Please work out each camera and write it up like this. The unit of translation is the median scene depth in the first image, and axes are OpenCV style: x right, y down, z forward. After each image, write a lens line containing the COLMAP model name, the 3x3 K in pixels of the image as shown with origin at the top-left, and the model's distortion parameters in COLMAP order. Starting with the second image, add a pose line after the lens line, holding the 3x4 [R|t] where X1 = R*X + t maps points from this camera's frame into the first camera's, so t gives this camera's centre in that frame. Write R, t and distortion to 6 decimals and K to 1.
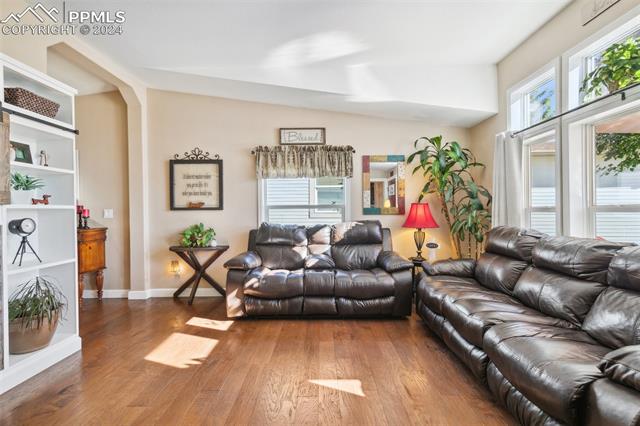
lens RADIAL K [[289.5, 0, 320.5], [0, 289.5, 214.2], [0, 0, 1]] dist [0.008888, -0.003114]
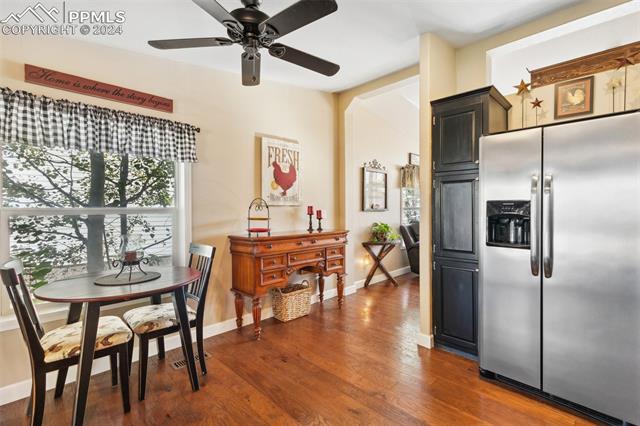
lens RADIAL K [[289.5, 0, 321.6], [0, 289.5, 210.5], [0, 0, 1]] dist [0.008888, -0.003114]
pose [[0.706561, 0.001163, 0.707651, -1.513492], [0.003835, 0.999978, -0.005473, -0.010454], [-0.707641, 0.006581, 0.706541, 0.326298]]
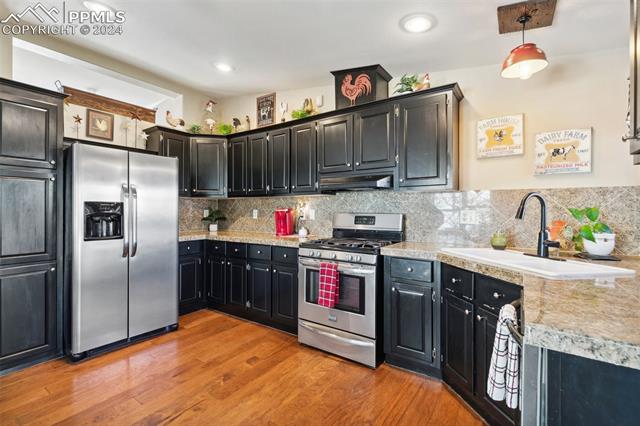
lens RADIAL K [[289.5, 0, 320.9], [0, 289.5, 209.5], [0, 0, 1]] dist [0.008888, -0.003114]
pose [[-0.822860, 0.007278, 0.568198, -1.671315], [0.010028, 0.999948, 0.001715, -0.009312], [-0.568156, 0.007109, -0.822890, 0.711954]]
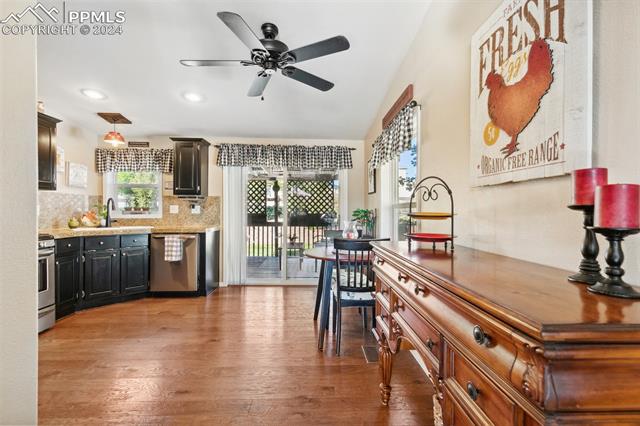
lens RADIAL K [[289.5, 0, 323.3], [0, 289.5, 212.9], [0, 0, 1]] dist [0.008888, -0.003114]
pose [[0.038984, 0.013680, -0.999146, -0.658001], [-0.011345, 0.999848, 0.013247, -0.001822], [0.999175, 0.010819, 0.039133, 0.838271]]
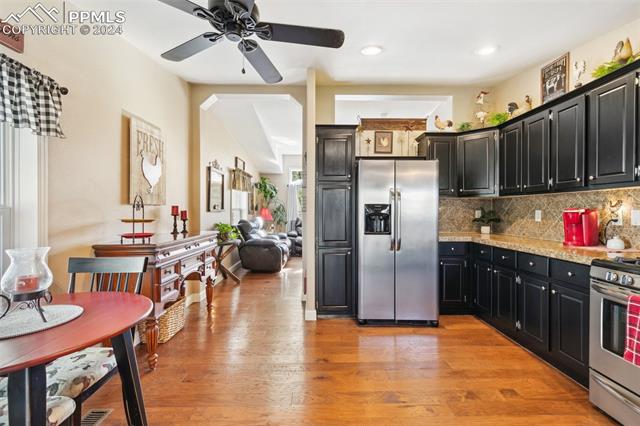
lens RADIAL K [[289.5, 0, 320.8], [0, 289.5, 210.2], [0, 0, 1]] dist [0.008888, -0.003114]
pose [[-0.011929, 0.006899, 0.999905, -1.707676], [0.008288, 0.999943, -0.006800, -0.008543], [-0.999895, 0.008206, -0.011985, 0.621471]]
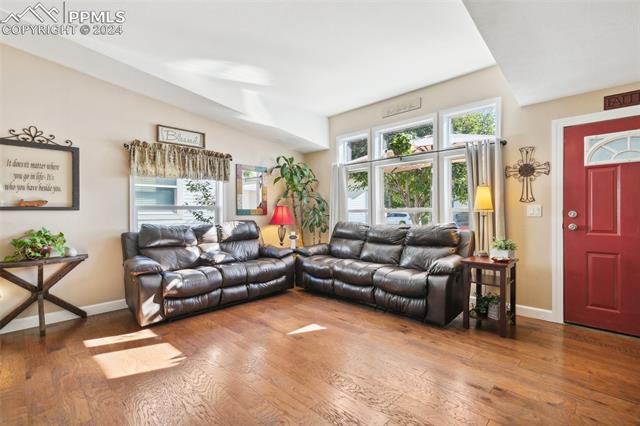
lens RADIAL K [[289.5, 0, 318.4], [0, 289.5, 213.3], [0, 0, 1]] dist [0.008888, -0.003114]
pose [[0.706235, -0.000936, 0.707977, -0.463914], [0.007995, 0.999946, -0.006654, 0.004714], [-0.707933, 0.010359, 0.706204, -0.043287]]
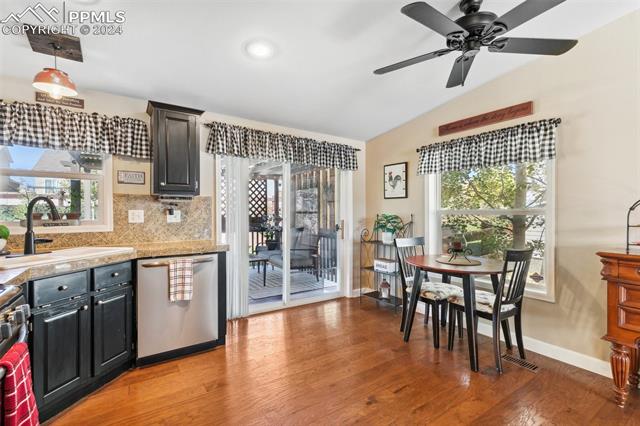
lens RADIAL K [[289.5, 0, 324.2], [0, 289.5, 213.0], [0, 0, 1]] dist [0.008888, -0.003114]
pose [[0.555552, 0.012956, -0.831381, -0.981884], [-0.011276, 0.999904, 0.008047, -0.013089], [0.831405, 0.004904, 0.555645, 0.276203]]
